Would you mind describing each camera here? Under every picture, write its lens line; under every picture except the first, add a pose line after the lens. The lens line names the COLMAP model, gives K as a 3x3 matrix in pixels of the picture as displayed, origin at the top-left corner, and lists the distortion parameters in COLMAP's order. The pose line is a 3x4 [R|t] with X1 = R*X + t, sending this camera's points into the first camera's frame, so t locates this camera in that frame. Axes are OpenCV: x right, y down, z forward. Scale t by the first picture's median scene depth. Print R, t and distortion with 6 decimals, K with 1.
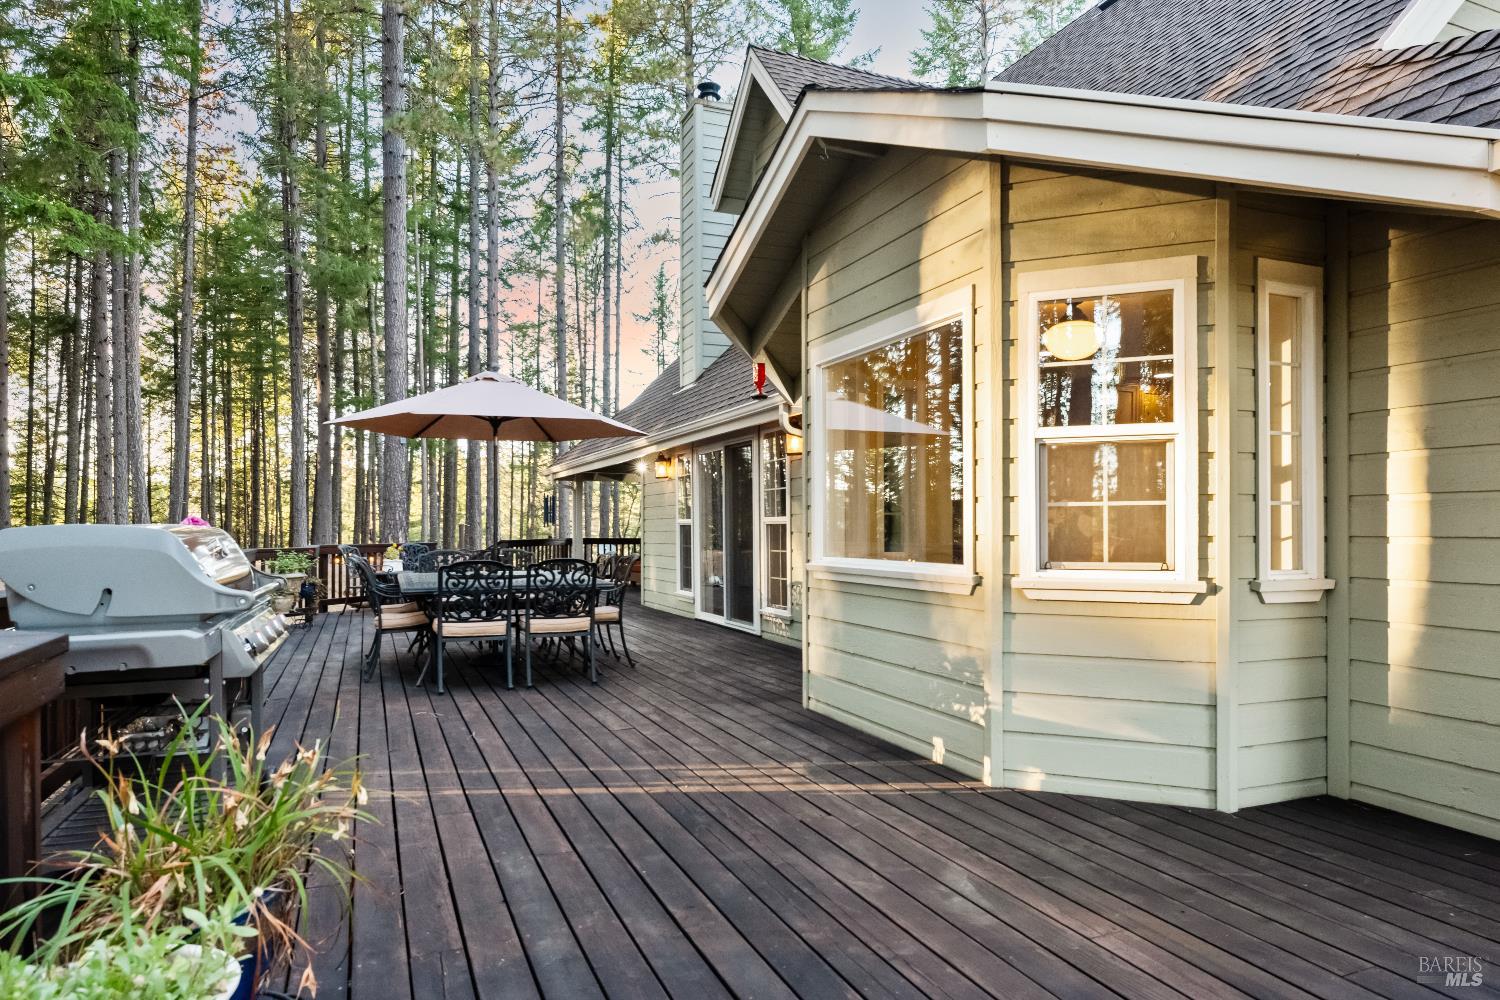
lens RADIAL K [[867.1, 0, 753.1], [0, 867.1, 508.8], [0, 0, 1]] dist [0.003747, 0.001033]
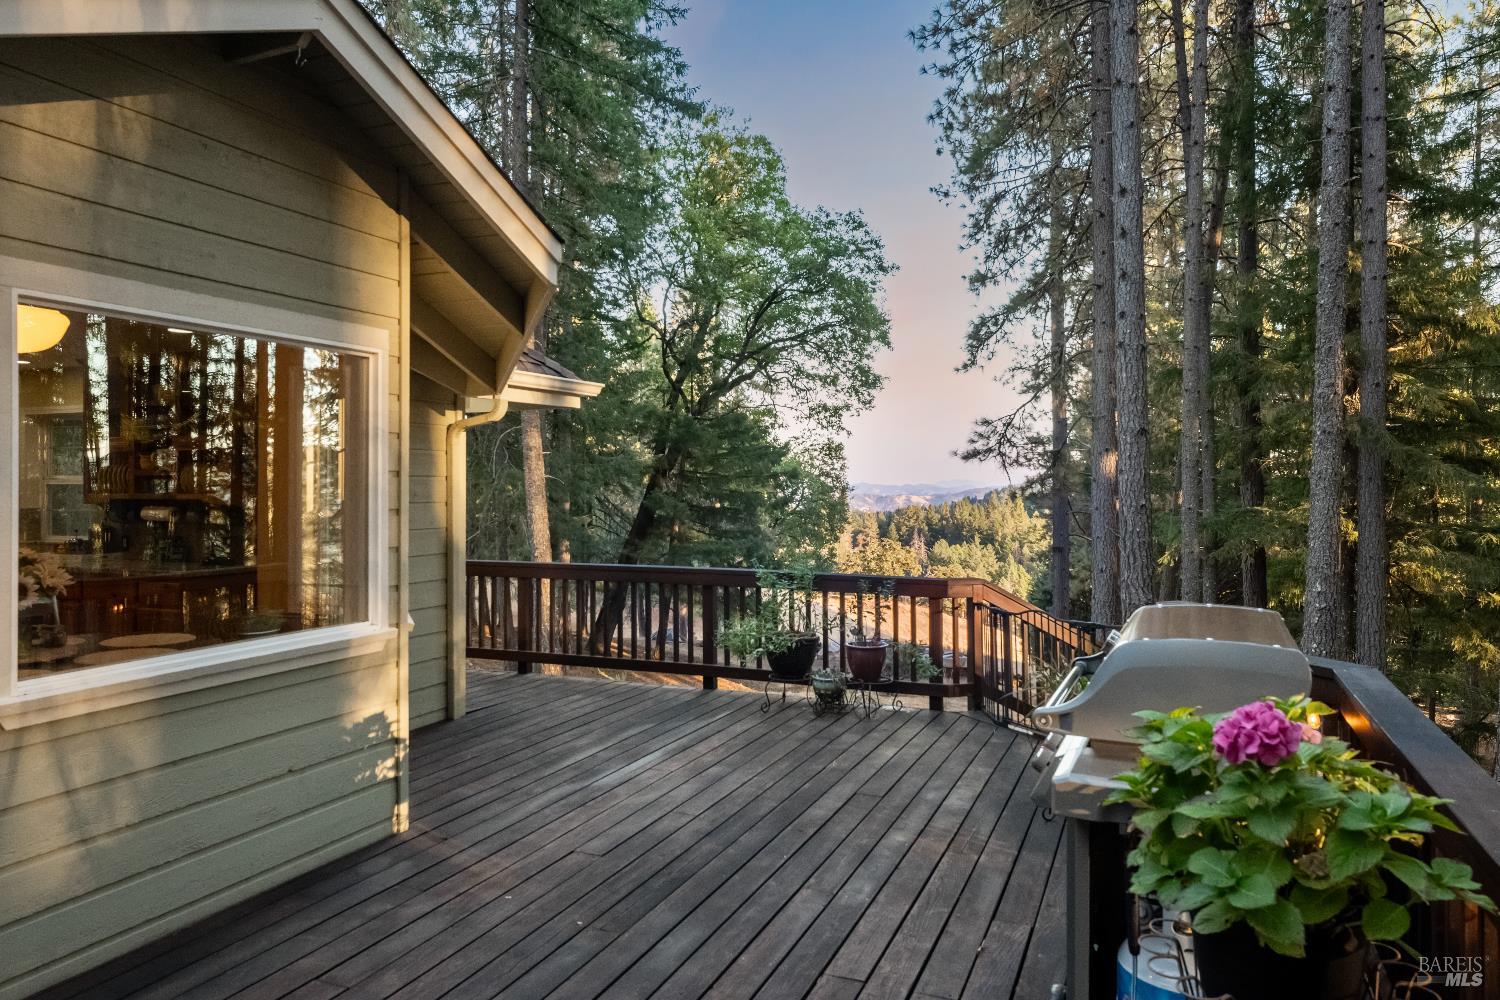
lens RADIAL K [[1025.8, 0, 750.5], [0, 1025.8, 495.0], [0, 0, 1]] dist [-0.000234, 0.000485]
pose [[-0.687575, -0.004397, 0.726100, -1.086907], [-0.009469, 0.999951, -0.002911, -0.085890], [-0.726051, -0.008877, -0.687583, 1.934237]]
